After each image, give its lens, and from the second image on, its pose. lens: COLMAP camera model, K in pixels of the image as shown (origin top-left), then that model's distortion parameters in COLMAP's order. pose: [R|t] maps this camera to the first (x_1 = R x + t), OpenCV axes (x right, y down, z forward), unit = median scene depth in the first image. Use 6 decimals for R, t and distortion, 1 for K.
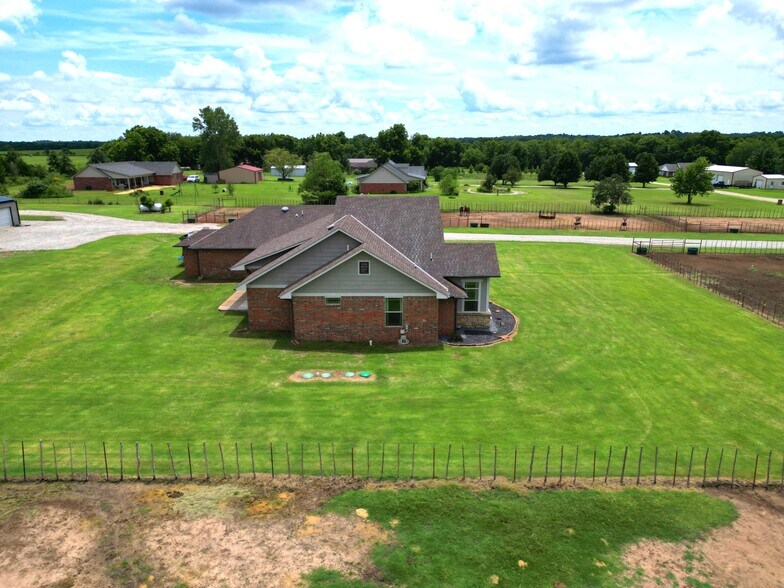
lens RADIAL K [[647.9, 0, 392.0], [0, 647.9, 294.0], [0, 0, 1]] dist [0.000045, -0.003012]
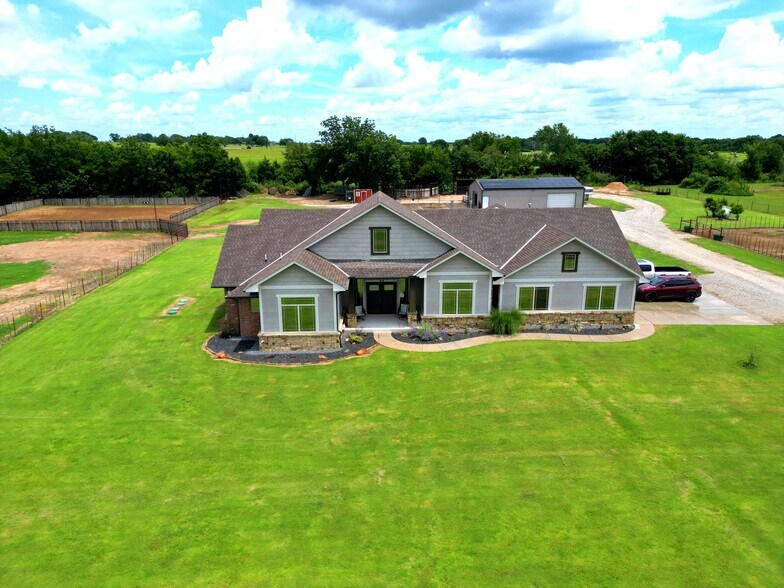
lens RADIAL K [[542.6, 0, 392.0], [0, 542.6, 294.0], [0, 0, 1]] dist [0.021351, -0.007170]
pose [[-0.010341, 0.283893, -0.958800, 0.935253], [-0.226038, 0.933369, 0.278801, -0.304626], [0.974064, 0.219608, 0.054519, 1.208871]]
